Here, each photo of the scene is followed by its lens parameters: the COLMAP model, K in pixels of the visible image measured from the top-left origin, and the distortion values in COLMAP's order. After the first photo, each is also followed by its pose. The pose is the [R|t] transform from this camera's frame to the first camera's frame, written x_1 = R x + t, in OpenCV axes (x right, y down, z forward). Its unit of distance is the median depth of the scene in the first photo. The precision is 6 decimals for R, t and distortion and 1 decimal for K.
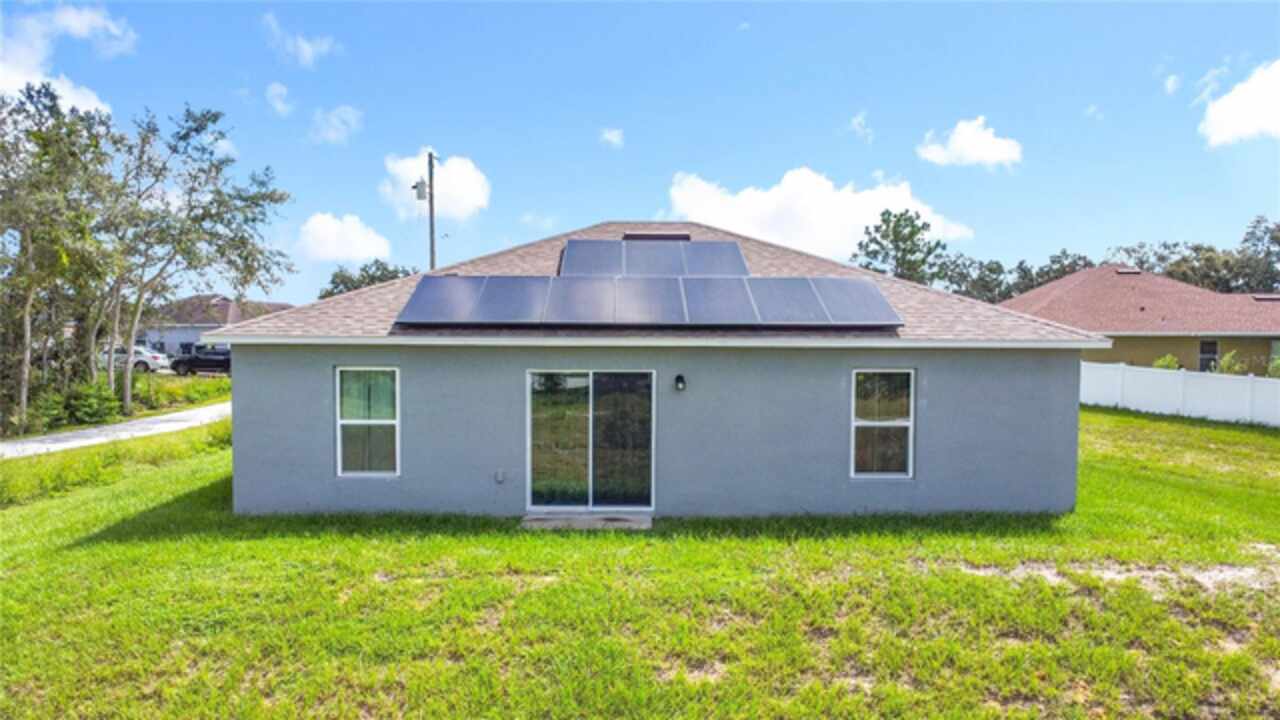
lens RADIAL K [[941.3, 0, 640.0], [0, 941.3, 360.0], [0, 0, 1]] dist [-0.034677, -0.002394]
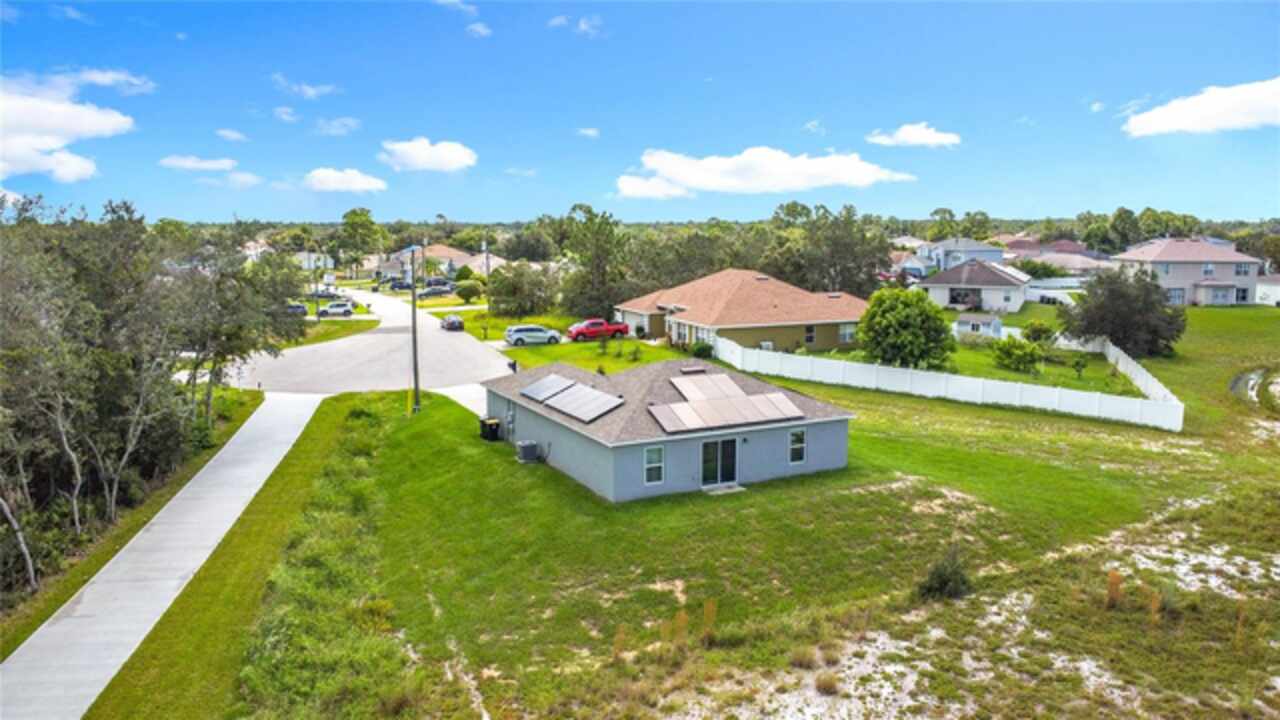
lens RADIAL K [[941.3, 0, 640.0], [0, 941.3, 360.0], [0, 0, 1]] dist [-0.034677, -0.002394]
pose [[0.895104, -0.069345, 0.440433, -1.568630], [0.014640, 0.991869, 0.126414, -0.618789], [-0.445618, -0.106706, 0.888841, -1.520999]]
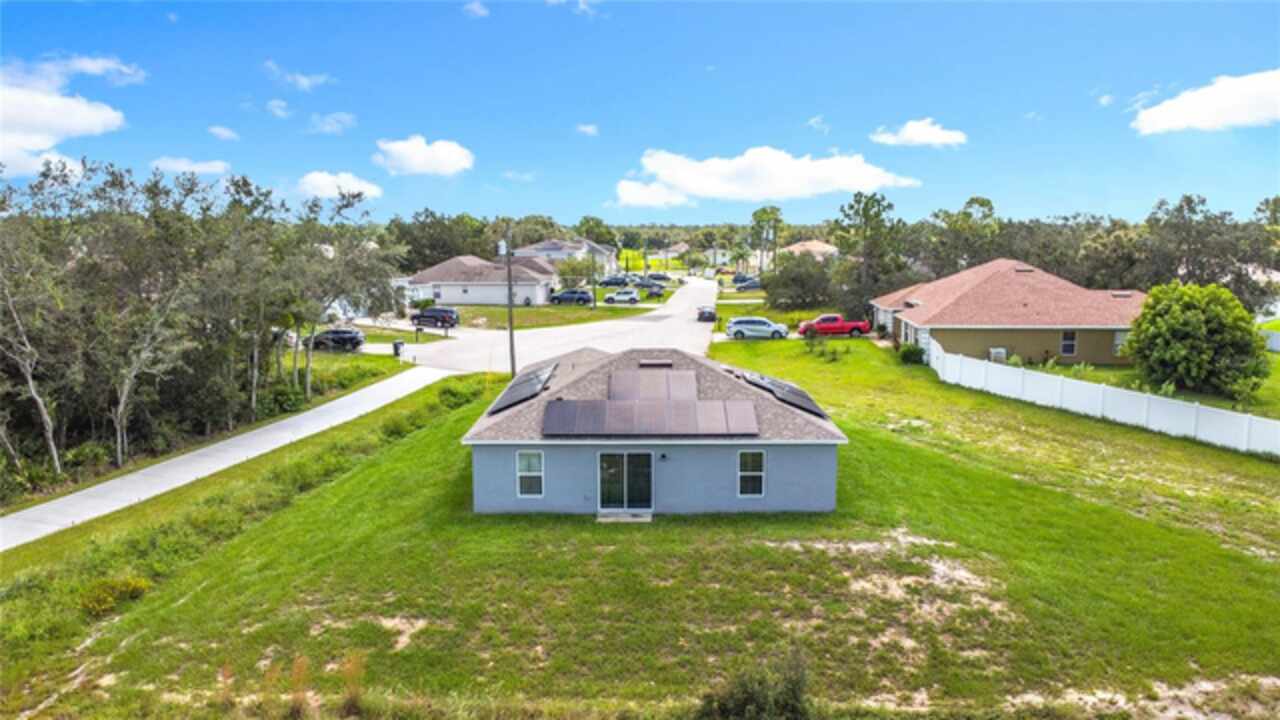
lens RADIAL K [[941.3, 0, 640.0], [0, 941.3, 360.0], [0, 0, 1]] dist [-0.034677, -0.002394]
pose [[0.999722, -0.006343, -0.022725, 0.036890], [0.008978, 0.992997, 0.117797, -0.482120], [0.021819, -0.117968, 0.992778, -1.265612]]
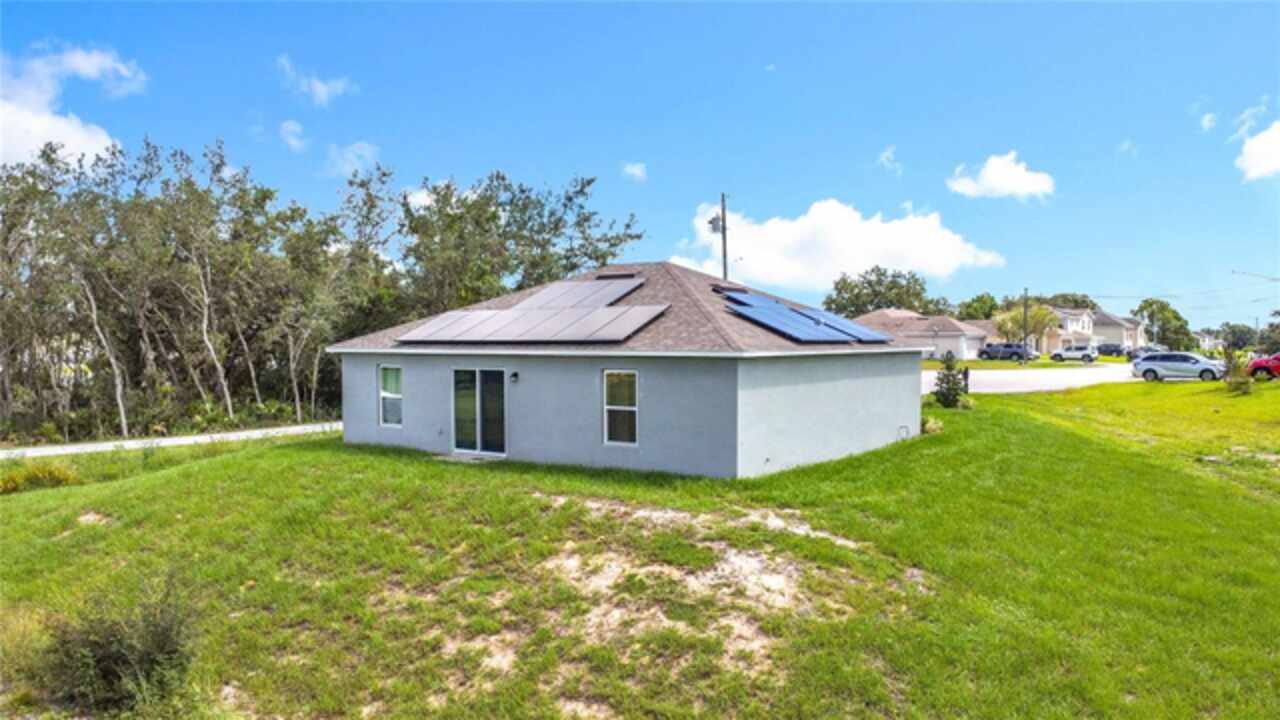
lens RADIAL K [[941.3, 0, 640.0], [0, 941.3, 360.0], [0, 0, 1]] dist [-0.034677, -0.002394]
pose [[0.806294, 0.007235, -0.591470, 1.137220], [-0.006877, 0.999972, 0.002858, -0.011127], [0.591474, 0.001763, 0.806322, -0.164965]]
